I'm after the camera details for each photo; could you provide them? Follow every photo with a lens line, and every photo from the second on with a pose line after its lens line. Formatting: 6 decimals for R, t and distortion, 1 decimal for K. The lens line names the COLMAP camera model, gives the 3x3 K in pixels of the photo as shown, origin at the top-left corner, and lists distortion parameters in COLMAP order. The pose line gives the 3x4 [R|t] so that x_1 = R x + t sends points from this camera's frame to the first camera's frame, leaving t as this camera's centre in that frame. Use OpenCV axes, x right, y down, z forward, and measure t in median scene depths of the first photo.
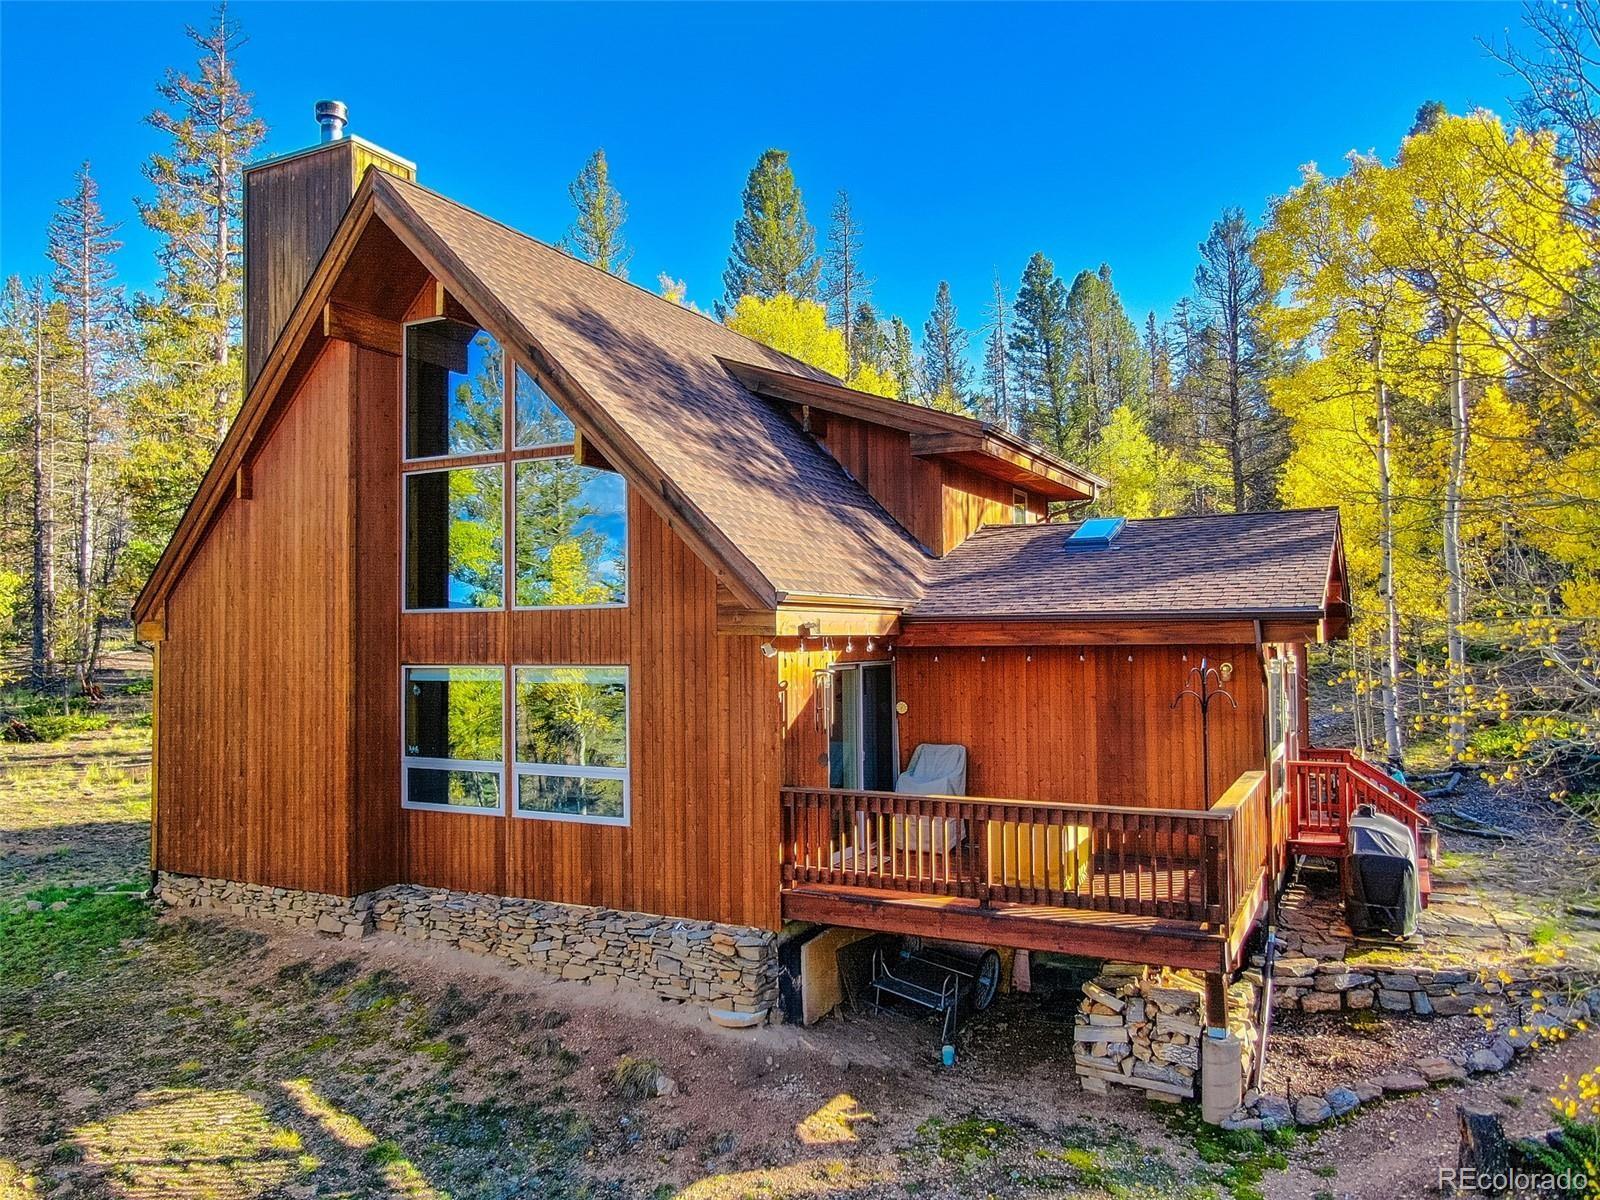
lens RADIAL K [[1131.2, 0, 801.9], [0, 1131.2, 604.8], [0, 0, 1]] dist [0.000643, 0.007687]
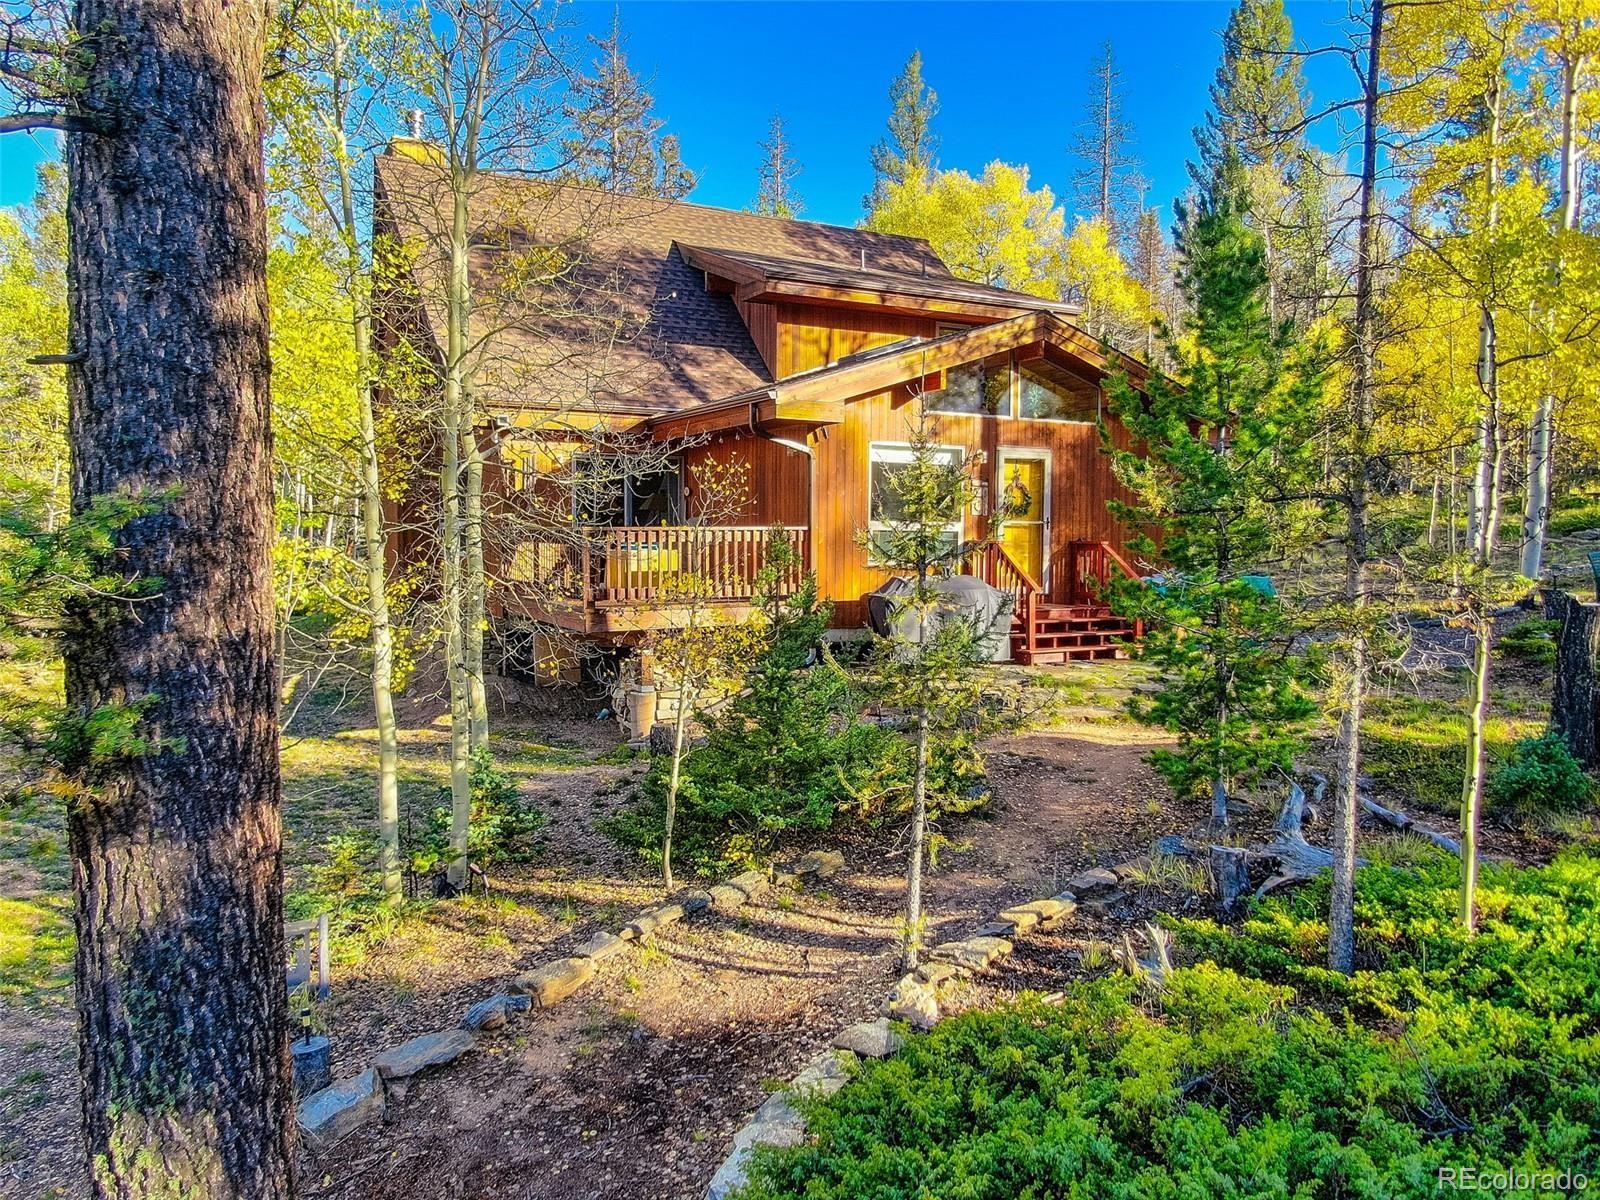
lens RADIAL K [[1131.2, 0, 796.8], [0, 1131.2, 596.1], [0, 0, 1]] dist [0.000643, 0.007687]
pose [[0.821471, 0.046259, -0.568371, 1.035072], [0.000856, 0.996603, 0.082351, 0.109604], [0.570250, -0.068136, 0.818641, -0.041739]]
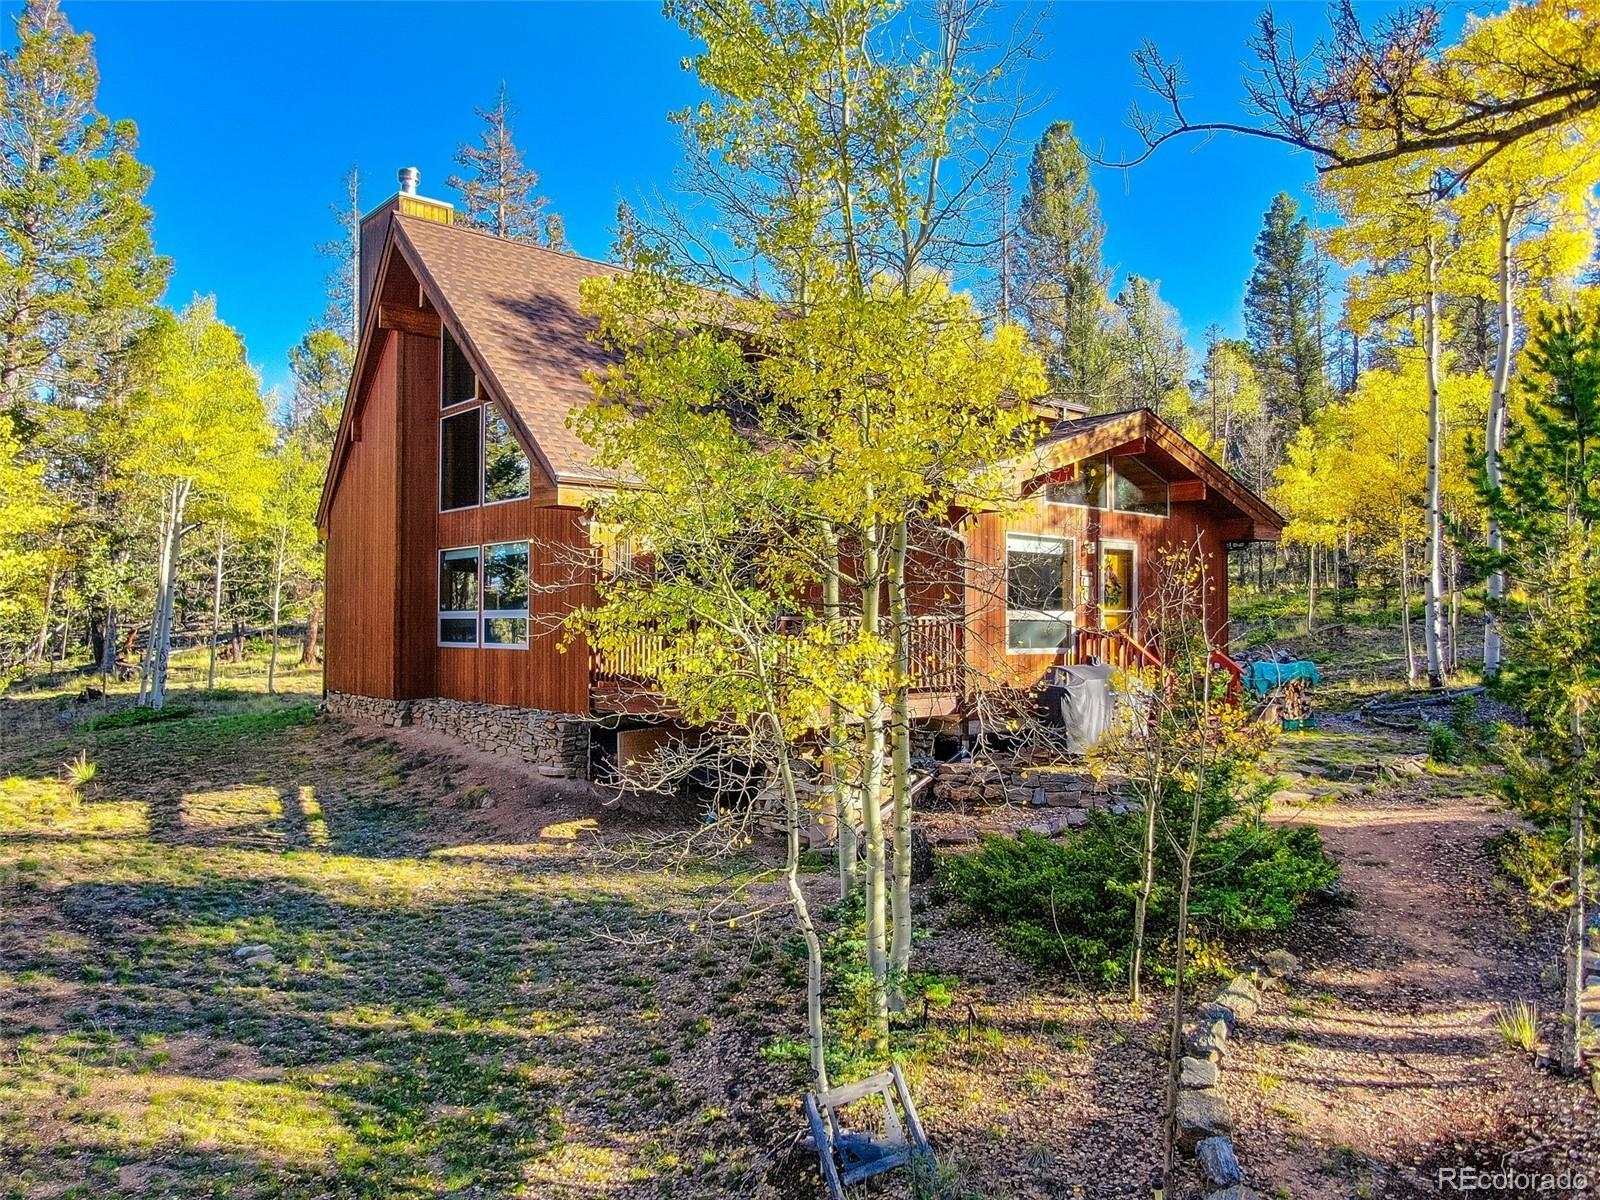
lens RADIAL K [[1131.2, 0, 796.9], [0, 1131.2, 605.2], [0, 0, 1]] dist [0.000643, 0.007687]
pose [[0.930482, 0.007116, -0.366267, 0.640287], [-0.002929, 0.999924, 0.011984, 0.110872], [0.366325, -0.010078, 0.930432, -0.201089]]
